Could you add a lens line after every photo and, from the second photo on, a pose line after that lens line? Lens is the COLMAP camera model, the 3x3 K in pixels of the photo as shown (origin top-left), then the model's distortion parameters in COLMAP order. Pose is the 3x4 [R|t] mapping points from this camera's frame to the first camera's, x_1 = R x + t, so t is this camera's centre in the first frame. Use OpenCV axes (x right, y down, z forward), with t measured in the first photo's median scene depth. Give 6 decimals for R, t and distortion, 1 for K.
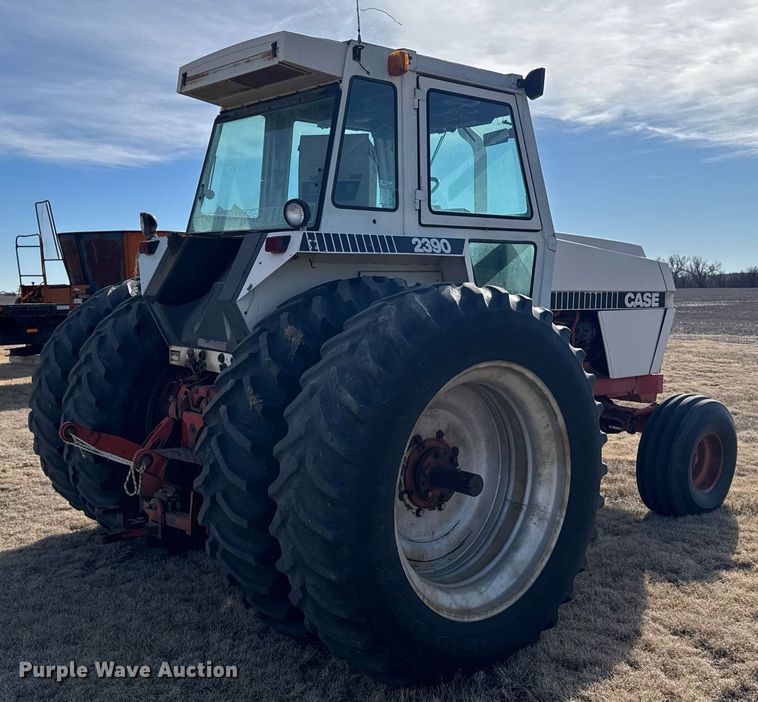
lens RADIAL K [[859.1, 0, 378.6], [0, 859.1, 337.7], [0, 0, 1]] dist [0.171289, -0.003370]
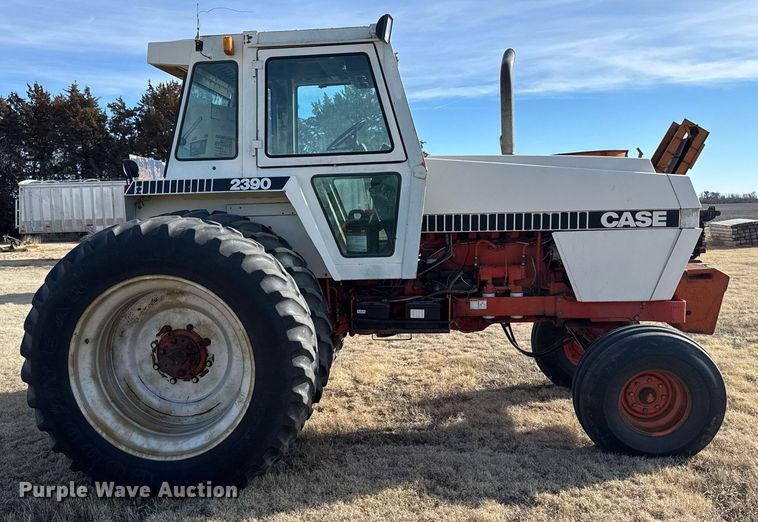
lens RADIAL K [[708.9, 0, 341.5], [0, 708.9, 278.4], [0, 0, 1]] dist [0.230161, -0.547055]
pose [[0.684510, 0.054270, -0.726980, 0.925984], [-0.015410, 0.998080, 0.059997, -0.031599], [0.728840, -0.029866, 0.684032, 0.357729]]
